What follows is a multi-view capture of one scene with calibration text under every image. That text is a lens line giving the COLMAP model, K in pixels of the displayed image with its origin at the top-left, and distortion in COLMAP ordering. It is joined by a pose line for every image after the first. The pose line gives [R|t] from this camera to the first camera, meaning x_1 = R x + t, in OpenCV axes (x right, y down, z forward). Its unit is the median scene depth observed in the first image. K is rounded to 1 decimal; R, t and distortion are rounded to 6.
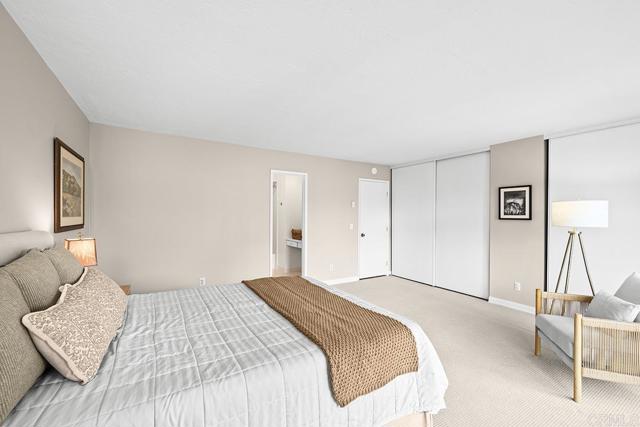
lens RADIAL K [[274.8, 0, 318.7], [0, 274.8, 214.1], [0, 0, 1]] dist [0.000225, 0.000089]
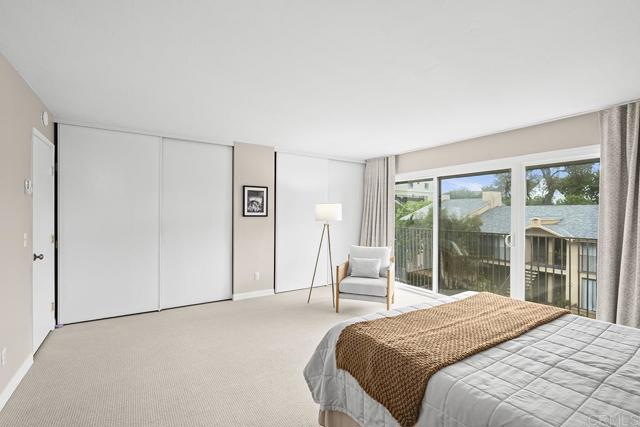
lens RADIAL K [[295.7, 0, 319.2], [0, 295.7, 214.7], [0, 0, 1]] dist [0.003319, 0.000281]
pose [[-0.042883, -0.010751, 0.999022, -0.470852], [-0.004922, 0.999932, 0.010549, -0.000947], [-0.999068, -0.004465, -0.042933, 0.777545]]
